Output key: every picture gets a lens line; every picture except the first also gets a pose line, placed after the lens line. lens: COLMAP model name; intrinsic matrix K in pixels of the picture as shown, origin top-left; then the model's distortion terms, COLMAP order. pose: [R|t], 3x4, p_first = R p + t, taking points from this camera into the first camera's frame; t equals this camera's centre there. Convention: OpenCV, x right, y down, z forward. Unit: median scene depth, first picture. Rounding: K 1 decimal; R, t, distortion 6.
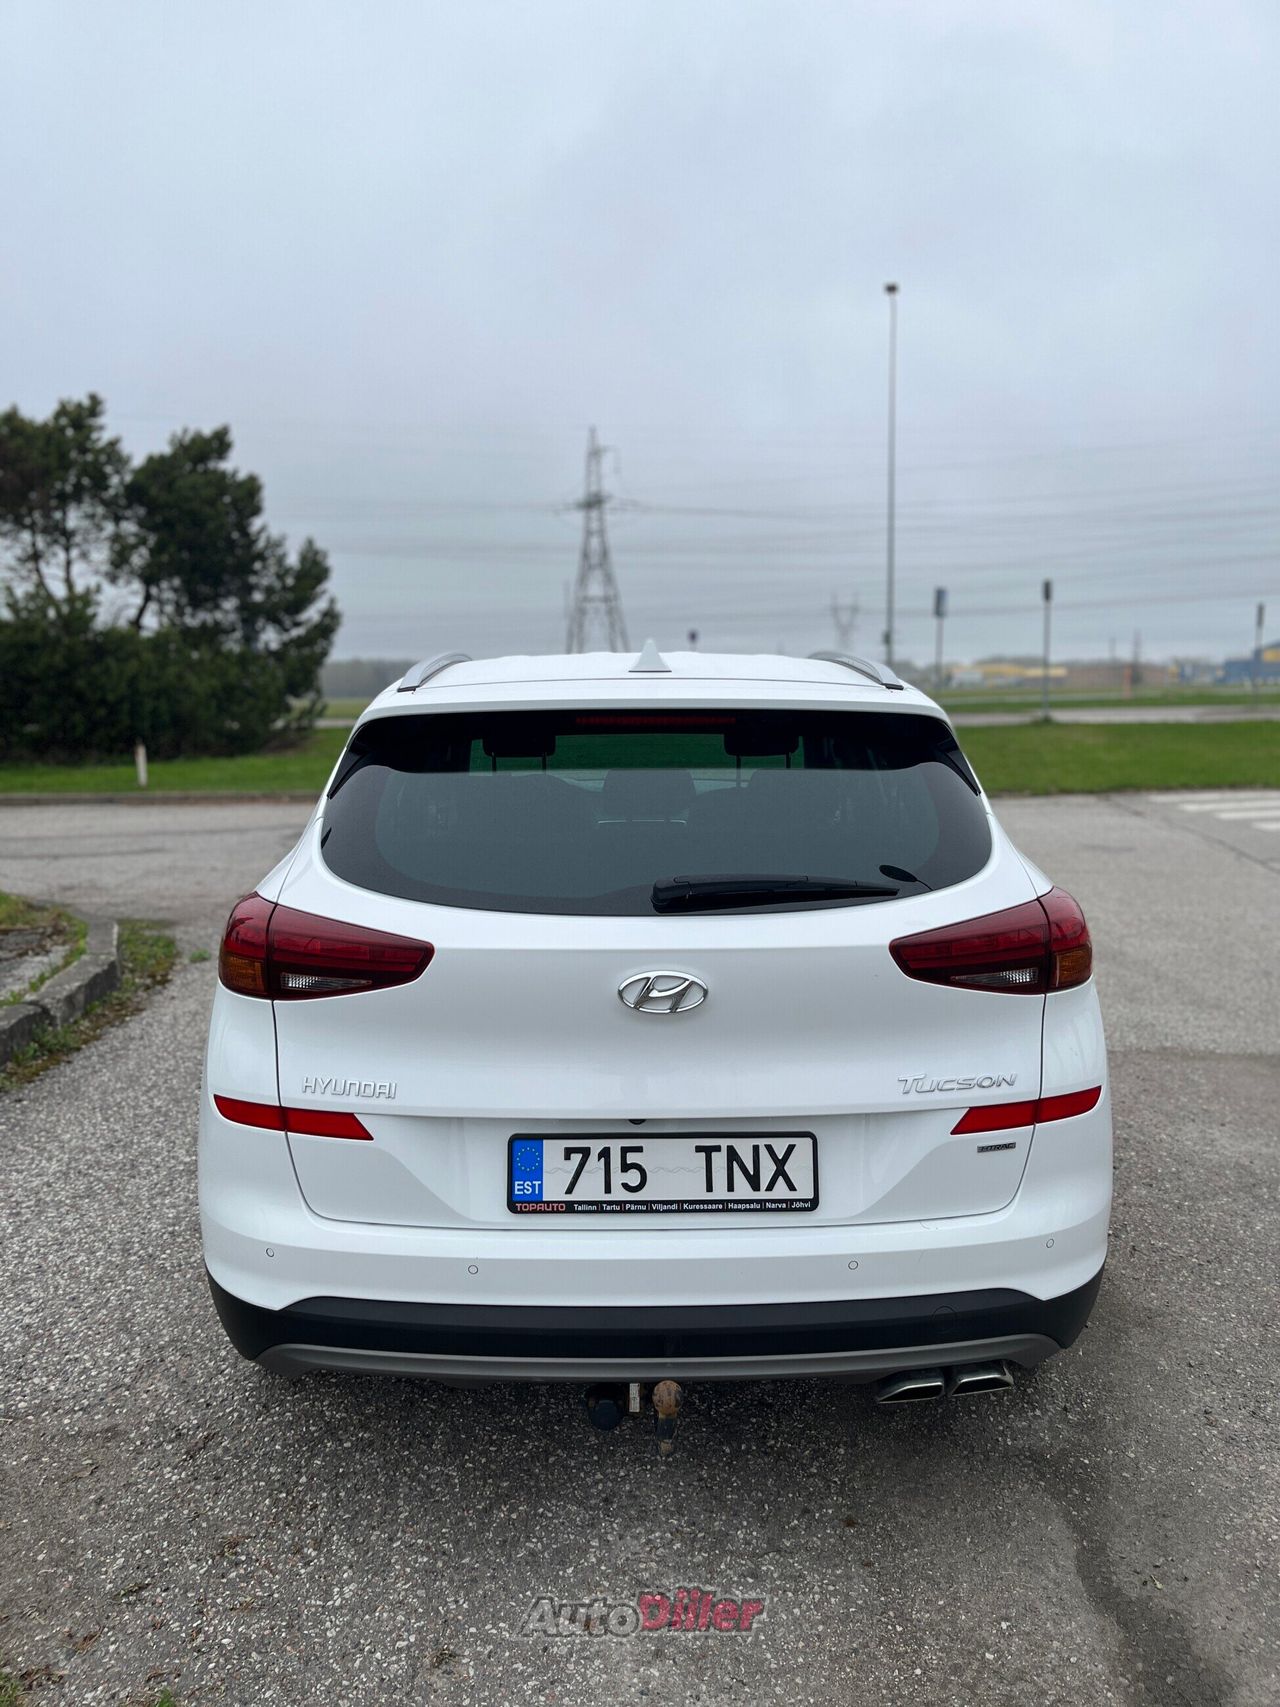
lens RADIAL K [[1293.9, 0, 646.9], [0, 1293.9, 847.5], [0, 0, 1]] dist [0.080915, -0.130132]
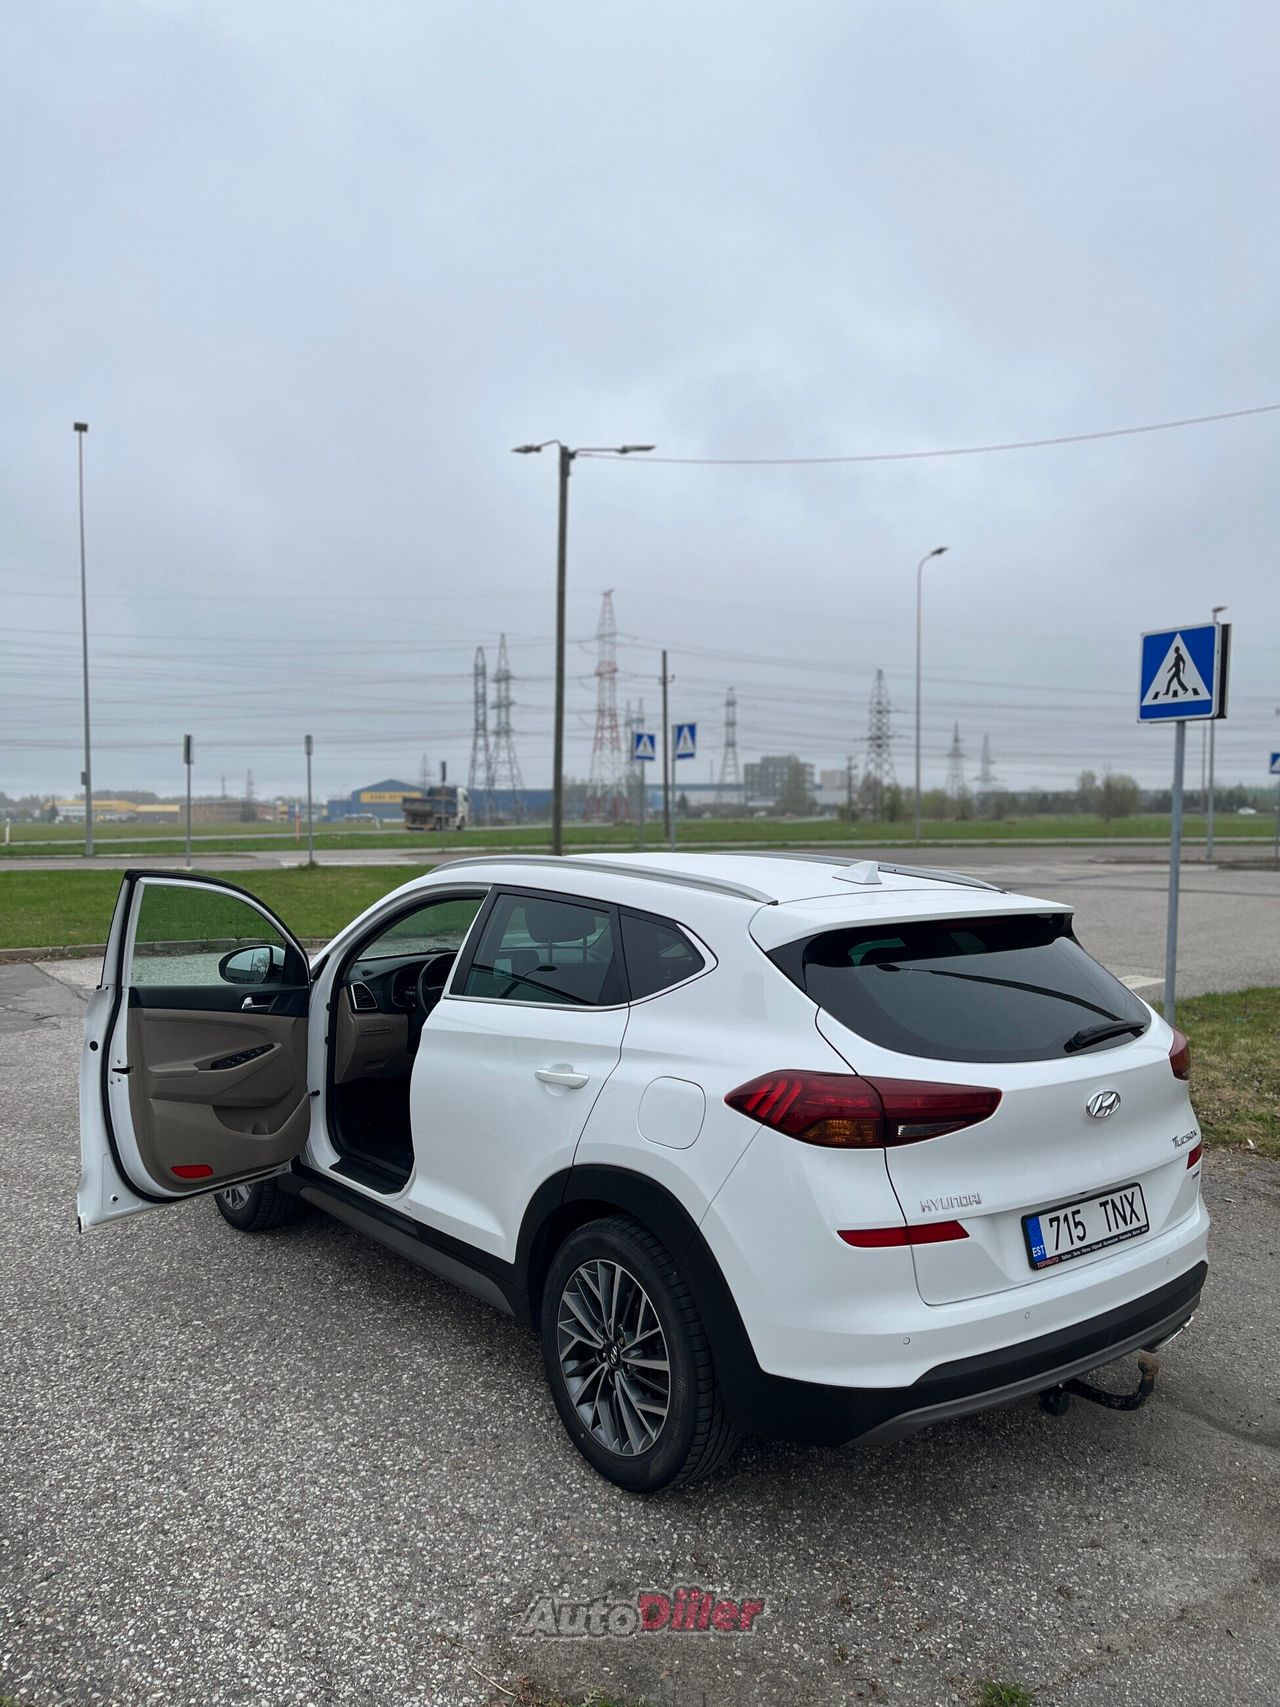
lens RADIAL K [[1293.9, 0, 646.9], [0, 1293.9, 847.5], [0, 0, 1]] dist [0.080915, -0.130132]
pose [[0.791738, -0.005950, 0.610832, -0.259199], [0.069139, 0.994400, -0.079929, -0.019604], [-0.606936, 0.105515, 0.787715, 0.013107]]
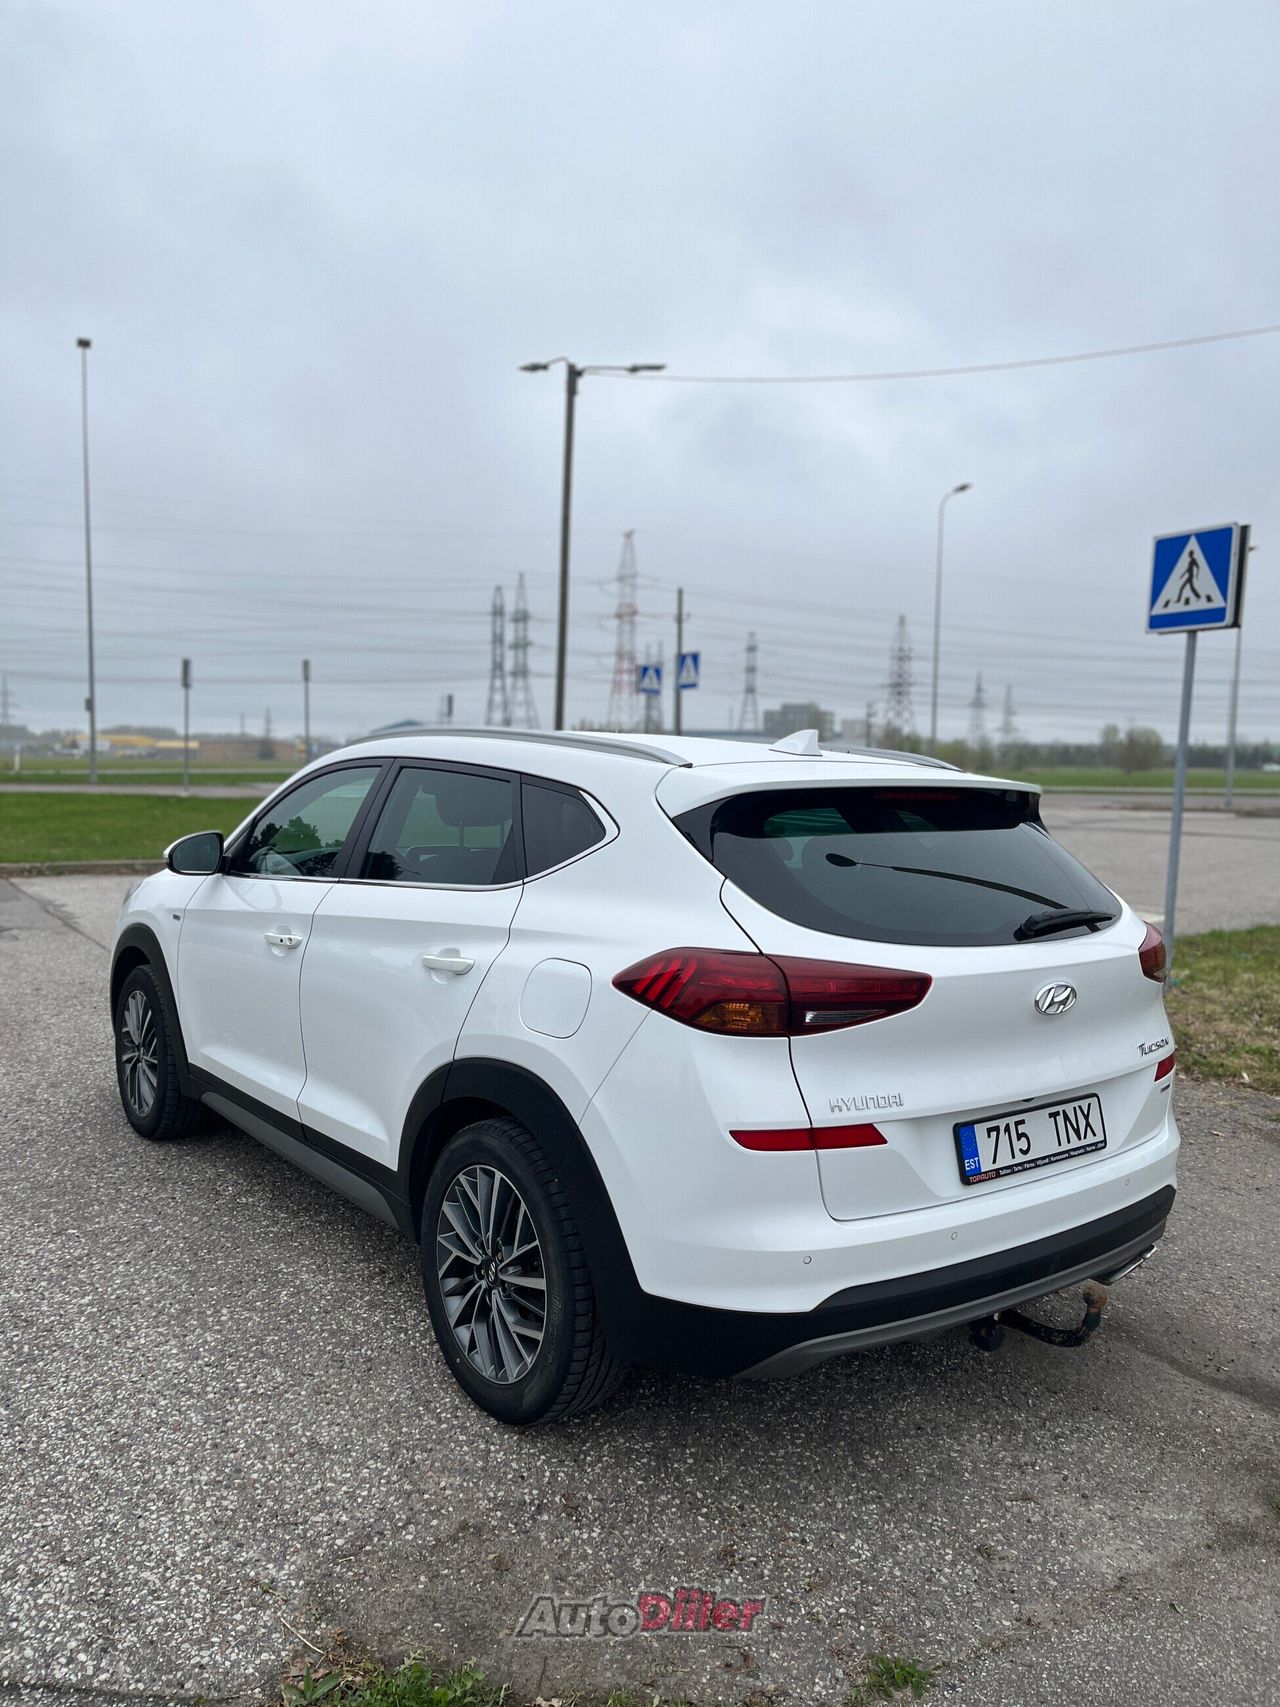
lens RADIAL K [[1295.1, 0, 644.3], [0, 1295.1, 854.2], [0, 0, 1]] dist [0.078221, -0.126955]
pose [[0.801290, -0.018529, 0.597989, -0.214347], [0.048763, 0.998217, -0.034411, -0.001997], [-0.596286, 0.056733, 0.800765, 0.031006]]
